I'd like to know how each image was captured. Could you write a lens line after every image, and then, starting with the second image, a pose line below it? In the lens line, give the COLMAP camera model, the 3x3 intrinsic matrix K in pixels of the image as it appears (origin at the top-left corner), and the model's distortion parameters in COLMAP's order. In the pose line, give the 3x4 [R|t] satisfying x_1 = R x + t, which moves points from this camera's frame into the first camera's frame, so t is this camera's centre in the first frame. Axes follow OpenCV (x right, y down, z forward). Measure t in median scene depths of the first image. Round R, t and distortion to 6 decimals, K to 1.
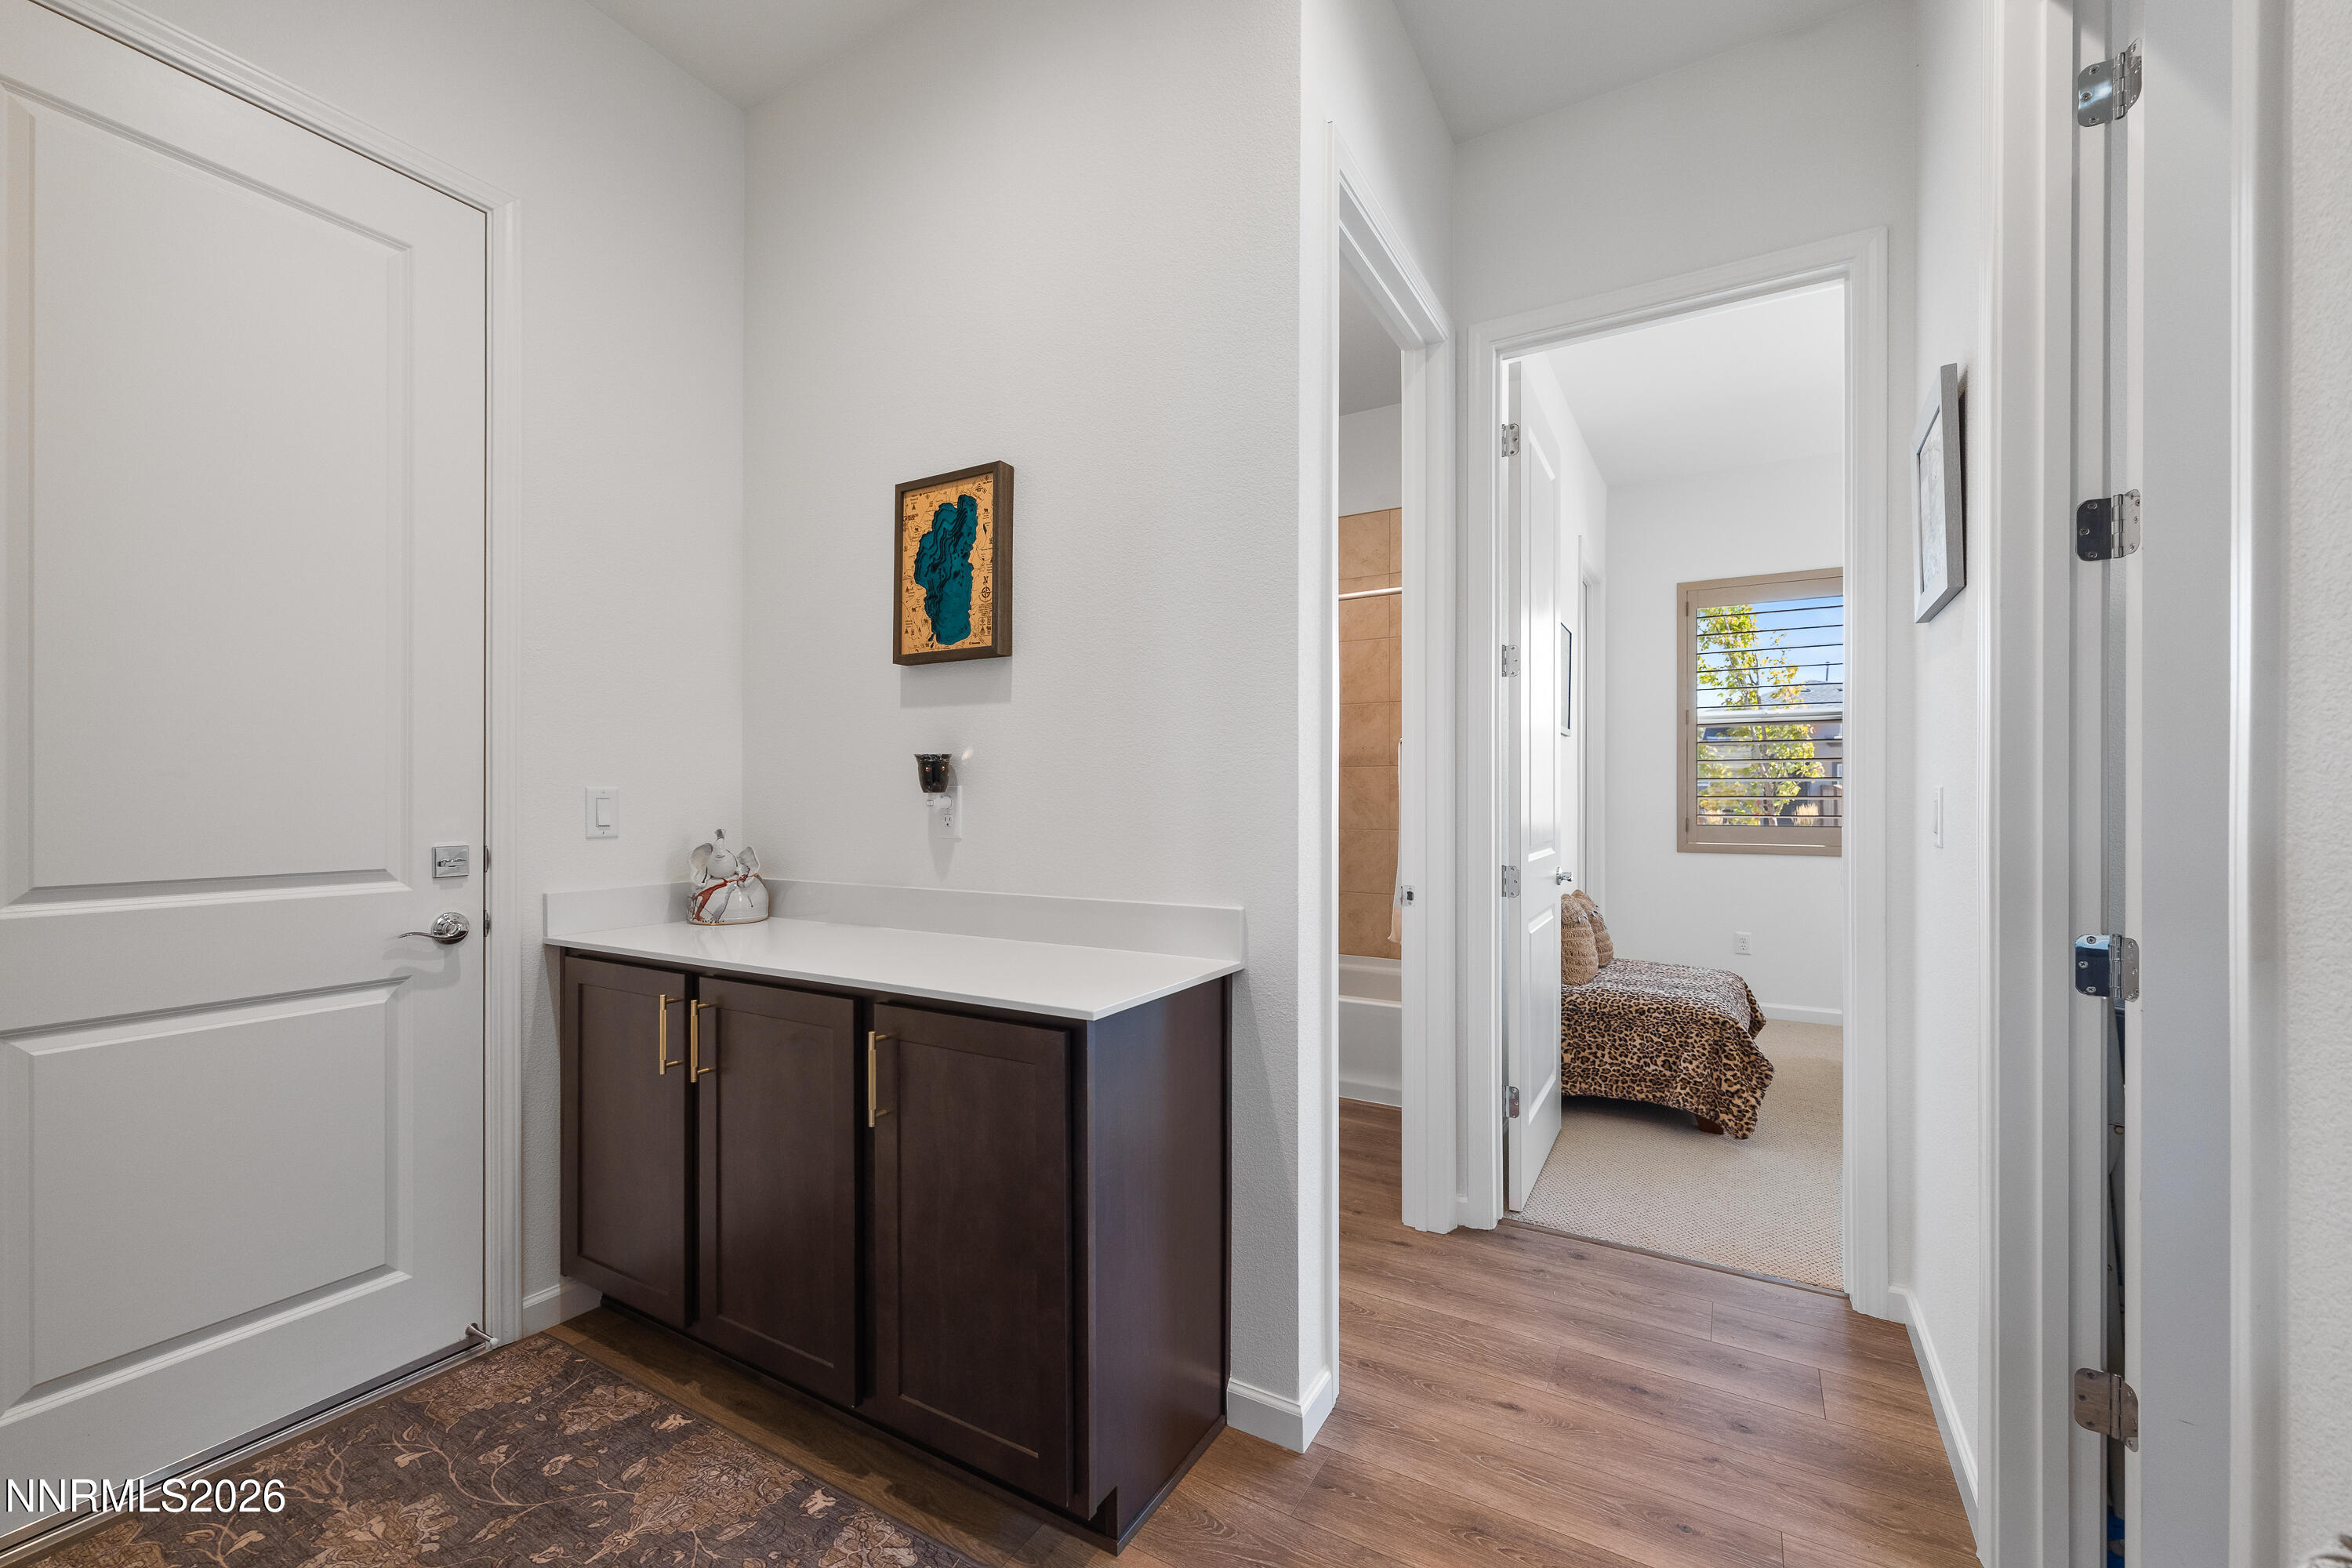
lens RADIAL K [[958.5, 0, 1174.6], [0, 958.5, 786.6], [0, 0, 1]] dist [0.000895, 0.000206]
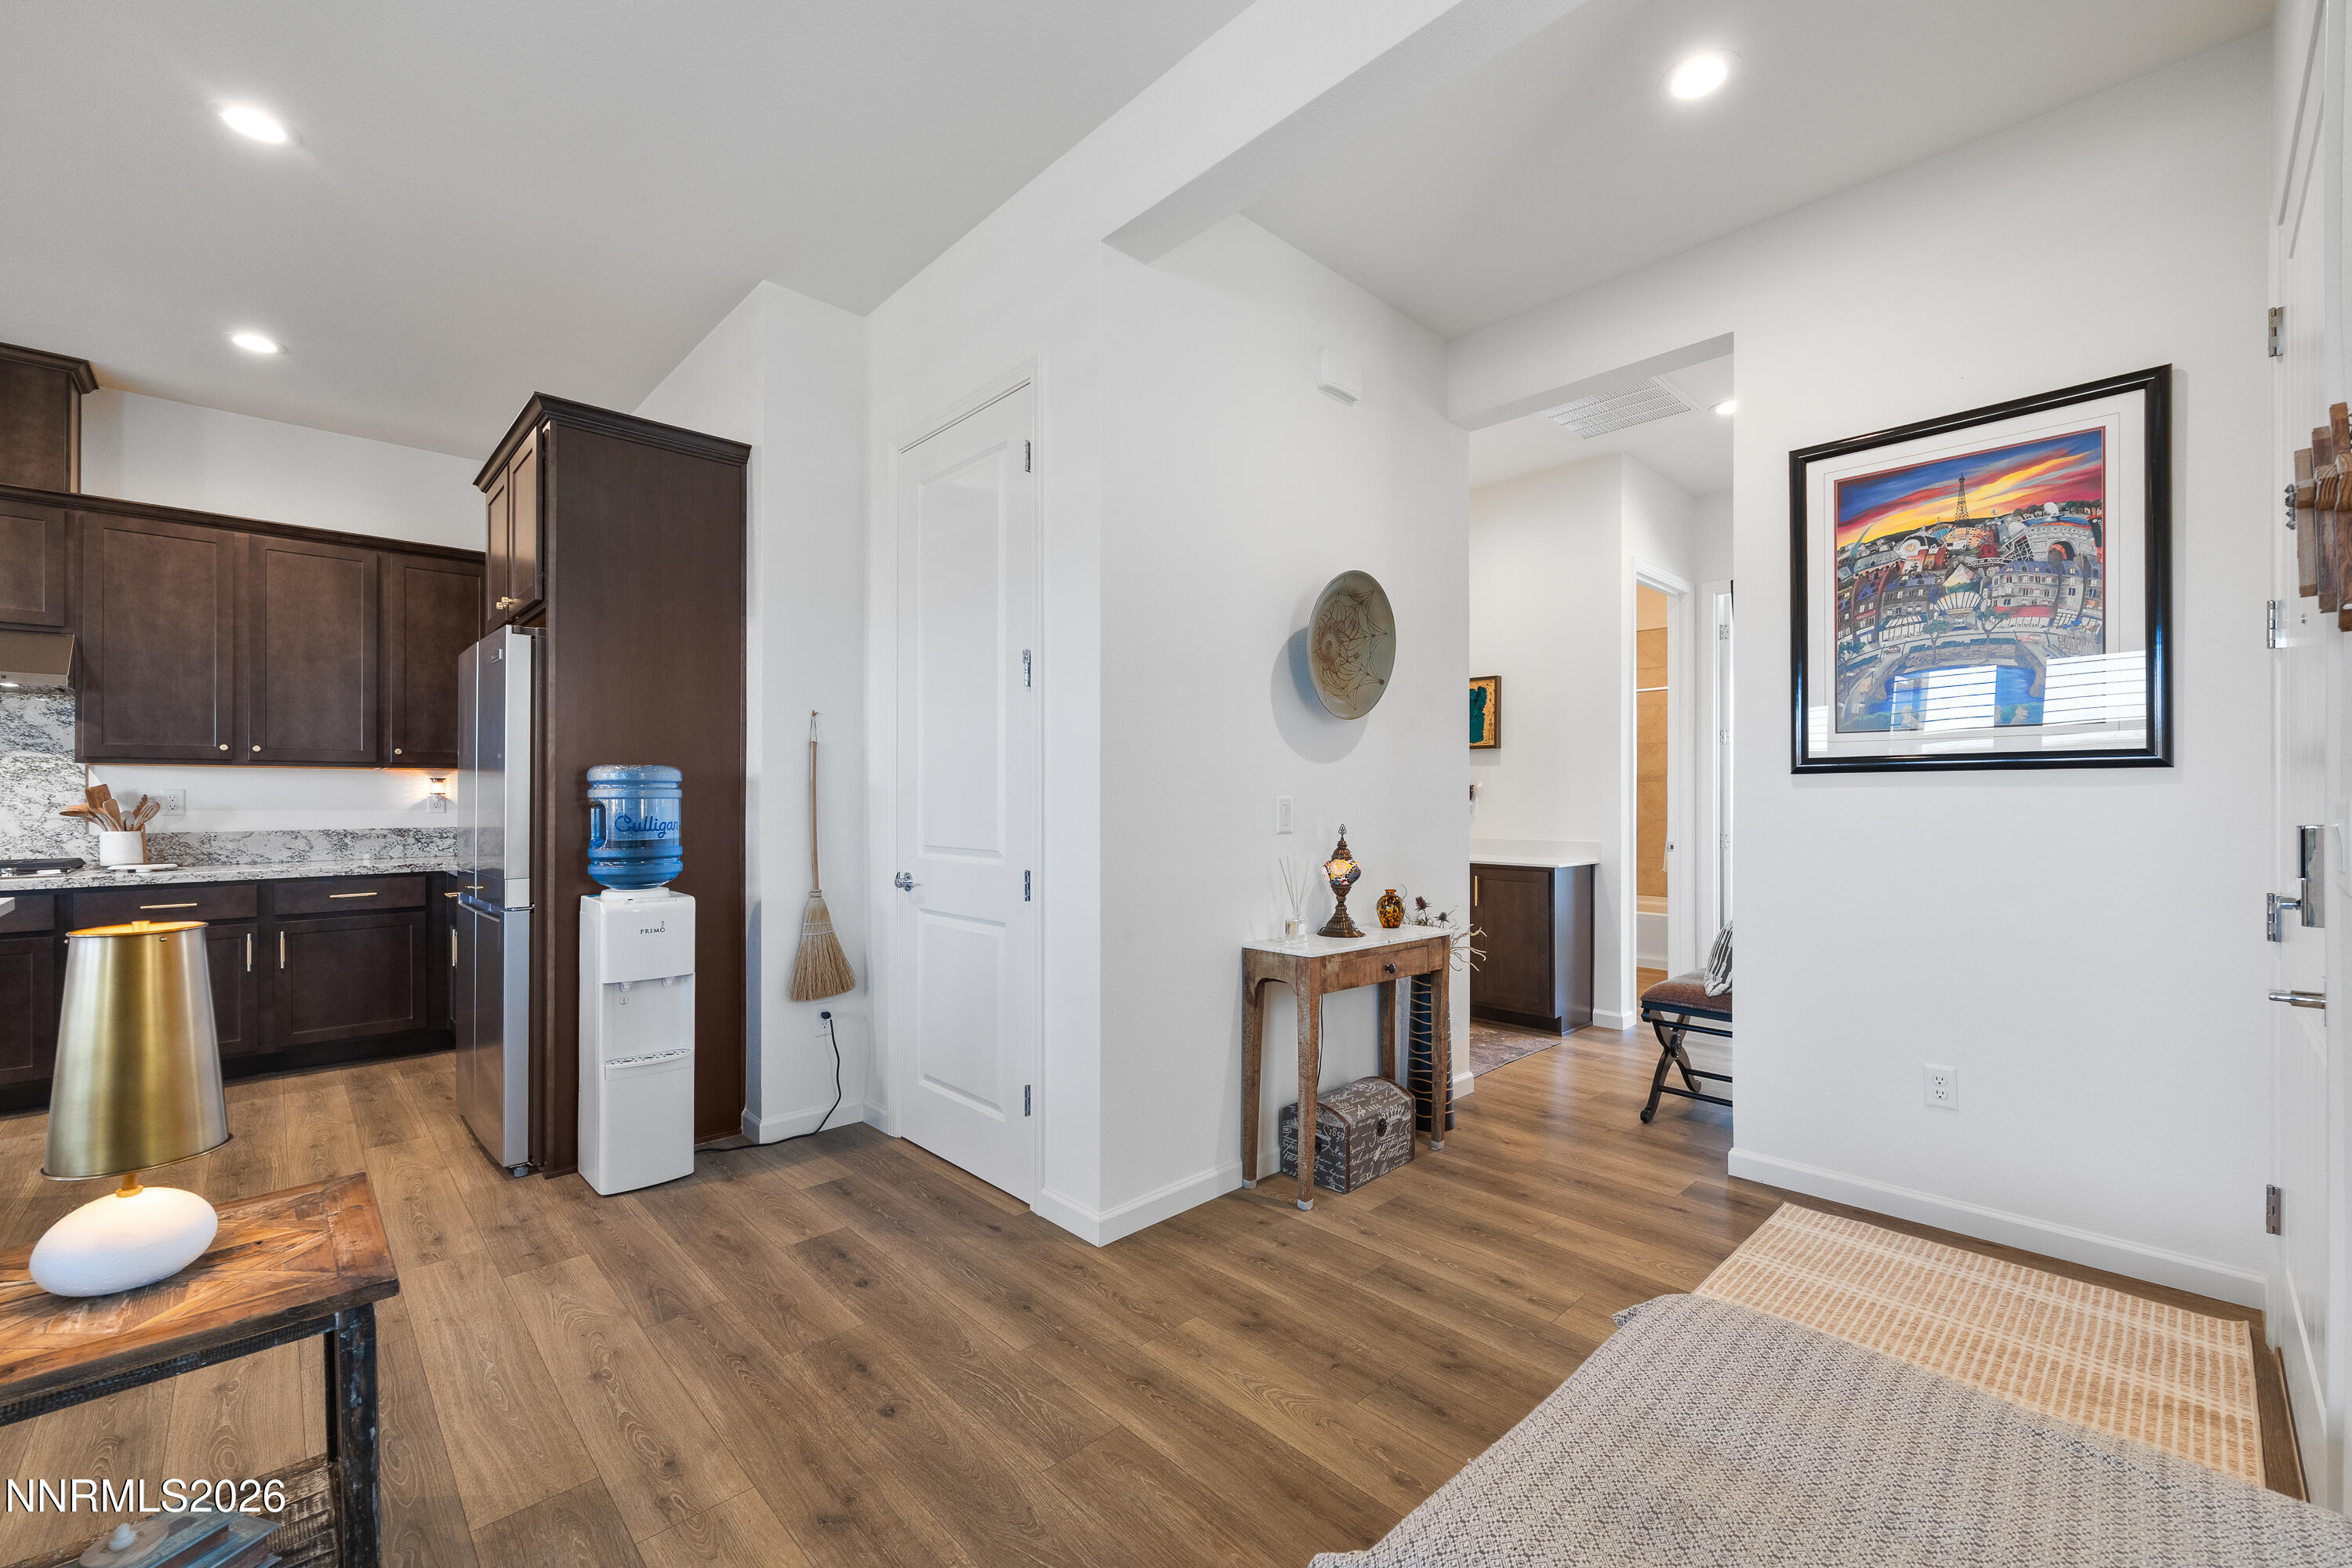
lens RADIAL K [[958.5, 0, 1174.6], [0, 958.5, 786.6], [0, 0, 1]] dist [0.000895, 0.000206]
pose [[0.962296, -0.001648, -0.272001, -0.315858], [0.002203, 0.999996, 0.001733, -0.036549], [0.271997, -0.002267, 0.962295, -1.780810]]
